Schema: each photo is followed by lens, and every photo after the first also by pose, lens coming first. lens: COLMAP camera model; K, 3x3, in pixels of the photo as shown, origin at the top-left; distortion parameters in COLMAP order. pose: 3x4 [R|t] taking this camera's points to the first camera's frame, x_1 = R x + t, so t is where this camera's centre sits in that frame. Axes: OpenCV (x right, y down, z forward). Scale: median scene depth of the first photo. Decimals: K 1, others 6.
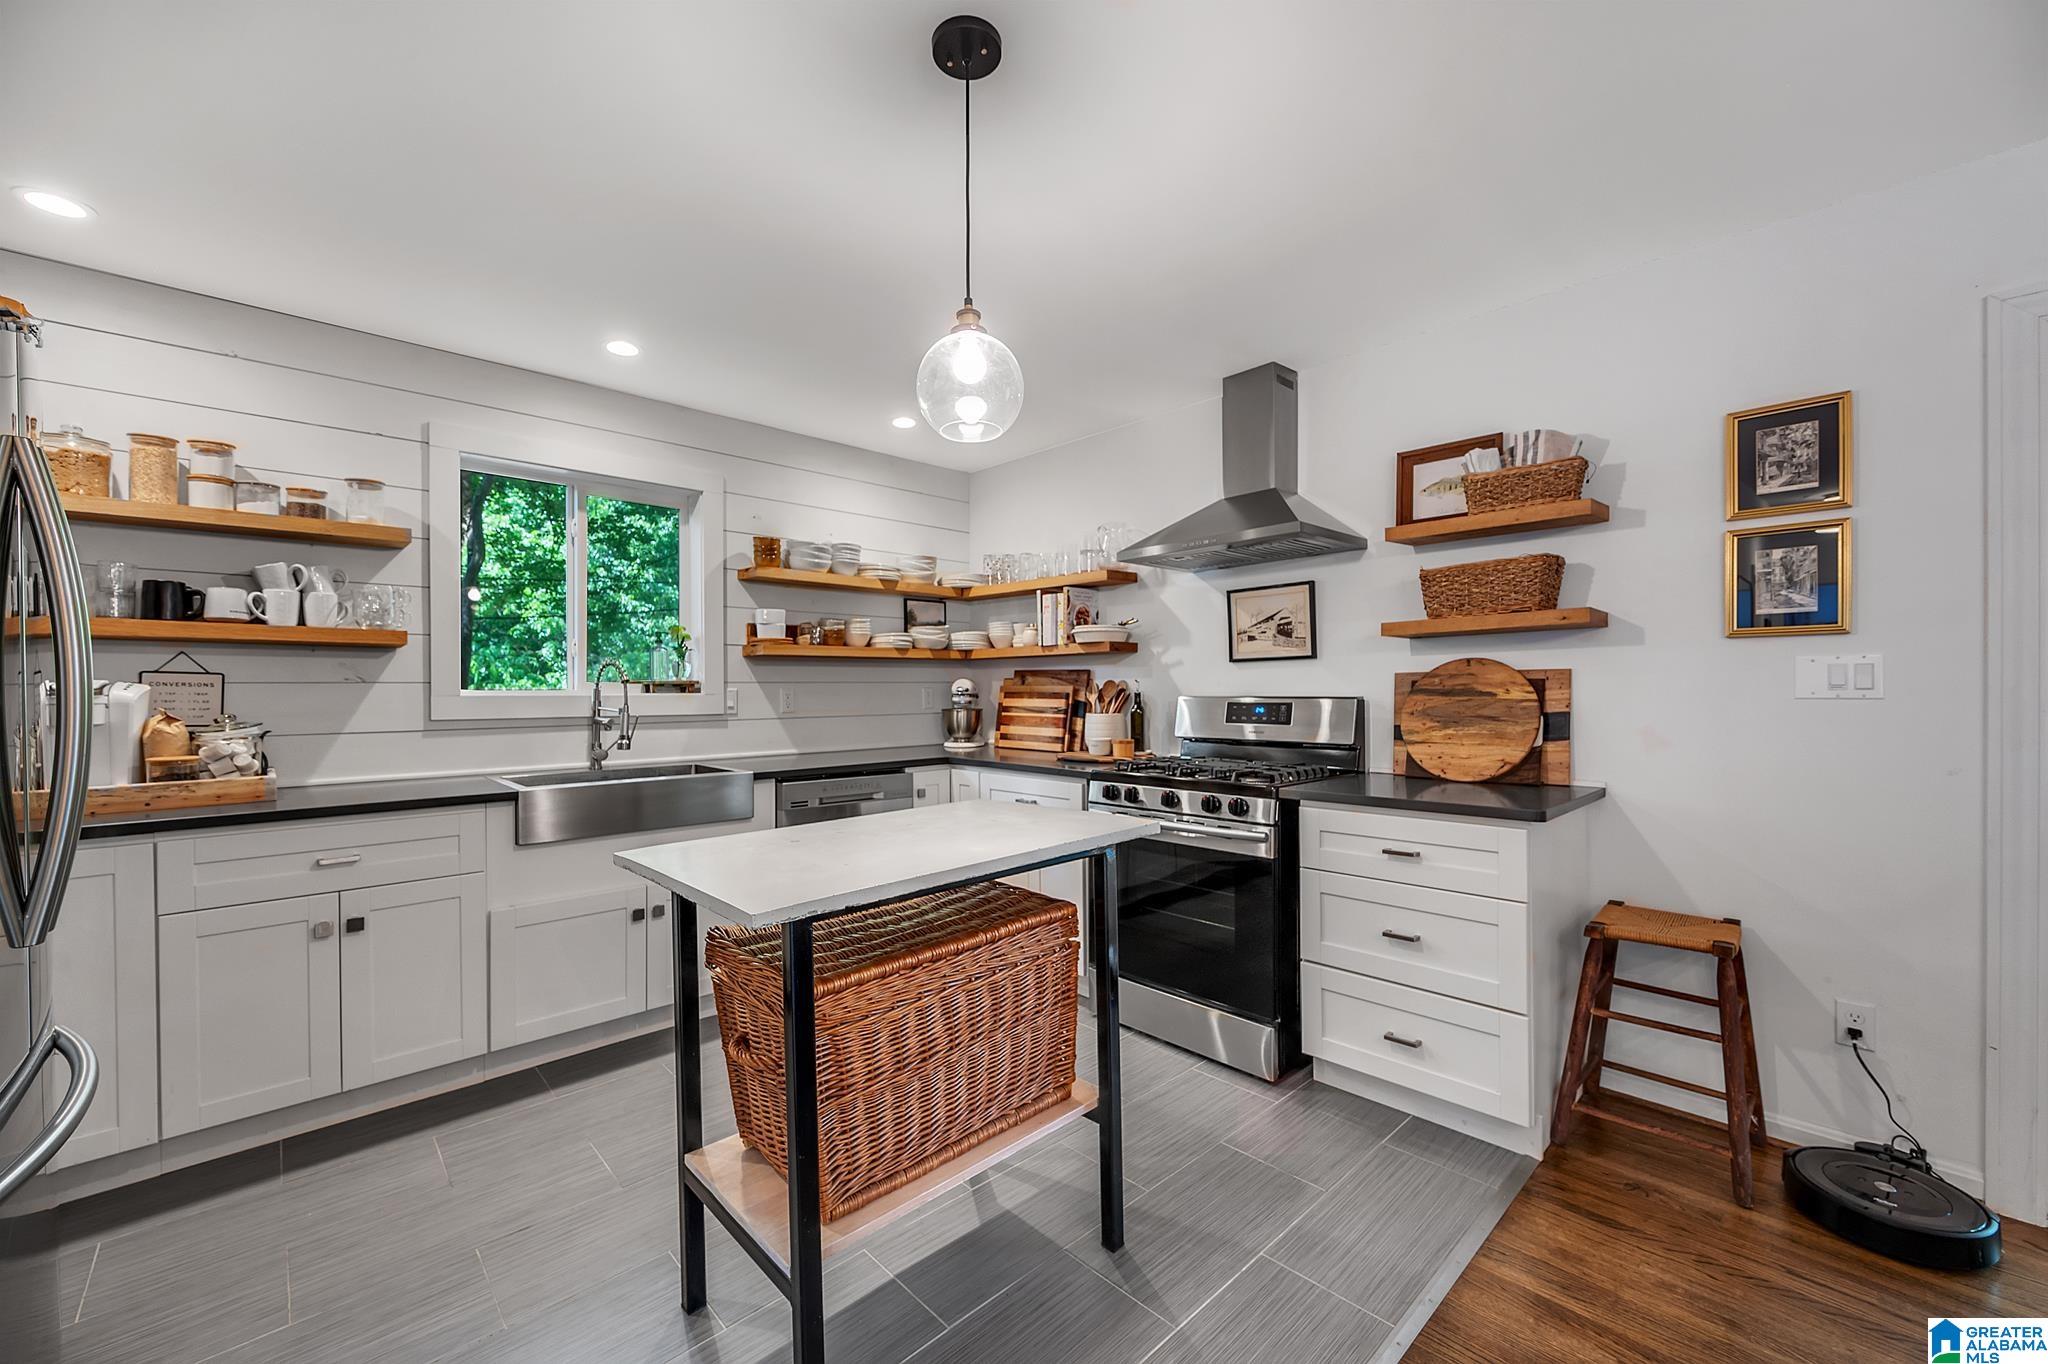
lens RADIAL K [[805.6, 0, 1025.0], [0, 805.6, 689.6], [0, 0, 1]] dist [-0.008739, -0.000182]
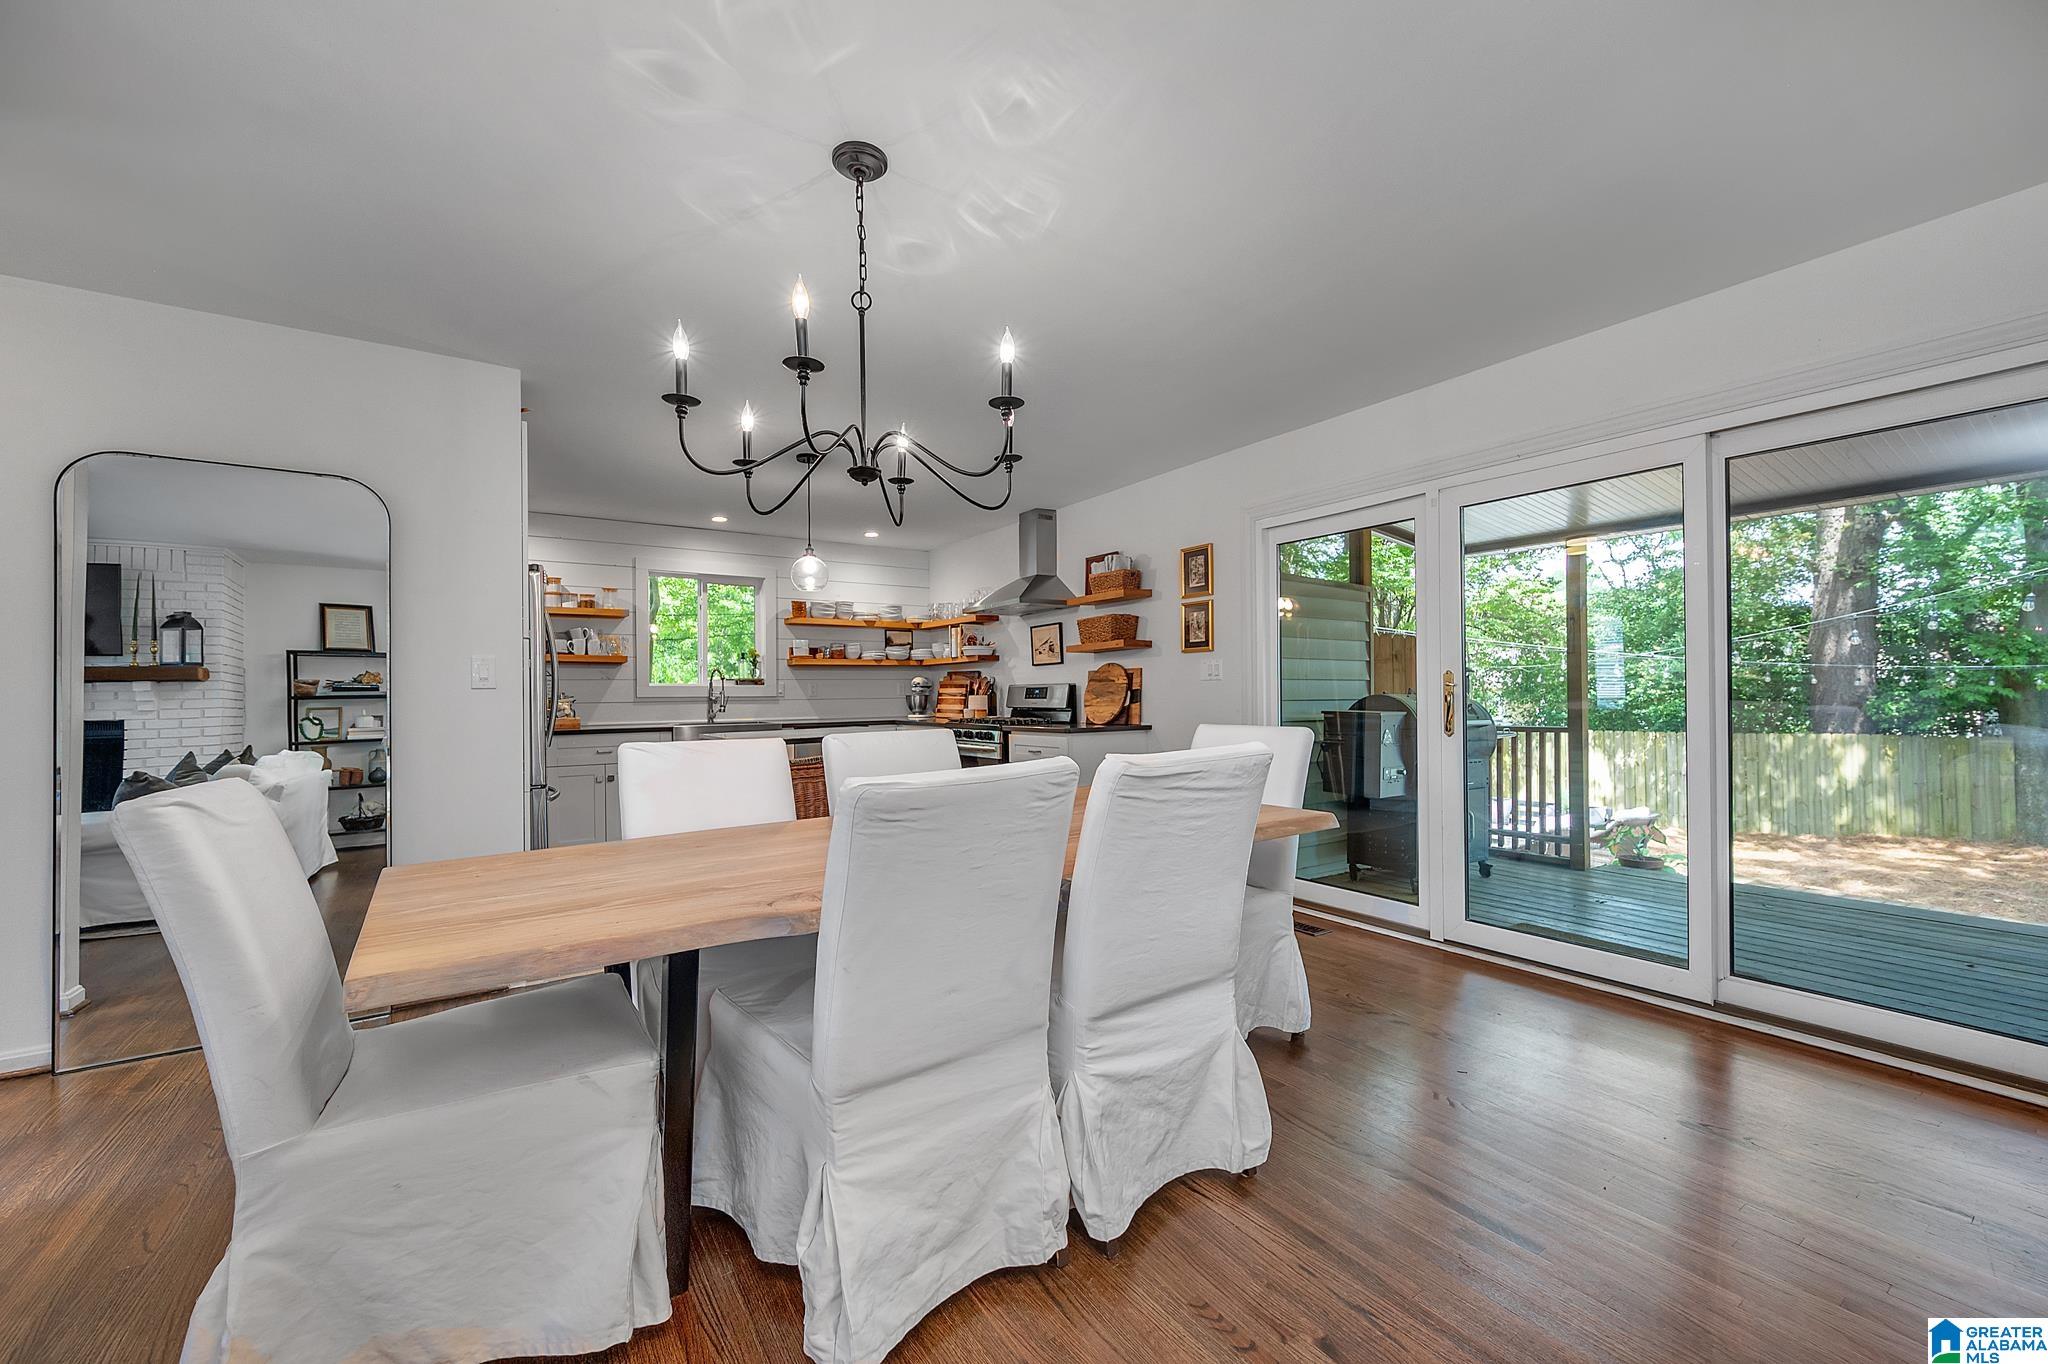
lens RADIAL K [[805.6, 0, 1025.6], [0, 805.6, 682.4], [0, 0, 1]] dist [-0.008739, -0.000182]
pose [[0.985729, -0.007492, -0.168174, 0.562217], [0.005296, 0.999895, -0.013504, 0.028777], [0.168258, 0.012421, 0.985665, -0.822032]]
